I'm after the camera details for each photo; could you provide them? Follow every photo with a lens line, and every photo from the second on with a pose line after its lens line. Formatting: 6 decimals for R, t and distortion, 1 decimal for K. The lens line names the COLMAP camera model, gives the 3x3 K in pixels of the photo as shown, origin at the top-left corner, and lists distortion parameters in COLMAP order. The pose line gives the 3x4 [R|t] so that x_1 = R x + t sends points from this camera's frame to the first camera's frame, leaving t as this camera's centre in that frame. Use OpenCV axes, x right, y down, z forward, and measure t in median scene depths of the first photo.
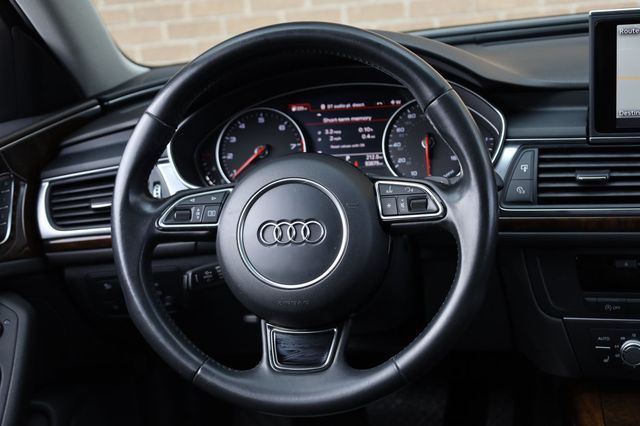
lens RADIAL K [[941.2, 0, 318.0], [0, 941.2, 213.9], [0, 0, 1]] dist [0.002324, 0.000000]
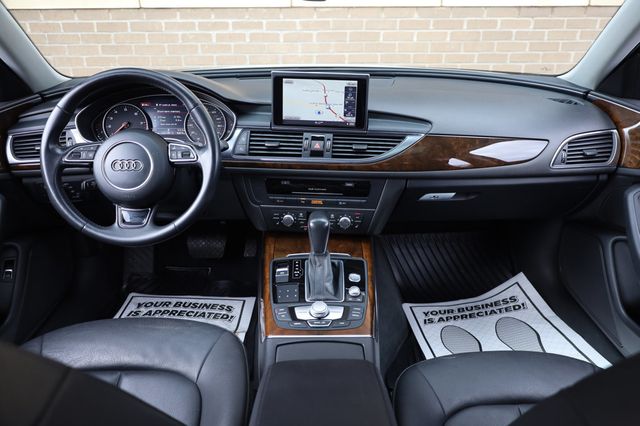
lens RADIAL K [[489.9, 0, 316.7], [0, 489.9, 212.4], [0, 0, 1]] dist [0.005241, -0.004184]
pose [[0.974775, 0.009087, 0.223003, 0.129735], [-0.036196, 0.992380, 0.117780, -0.019396], [-0.220234, -0.122881, 0.967676, -0.200642]]
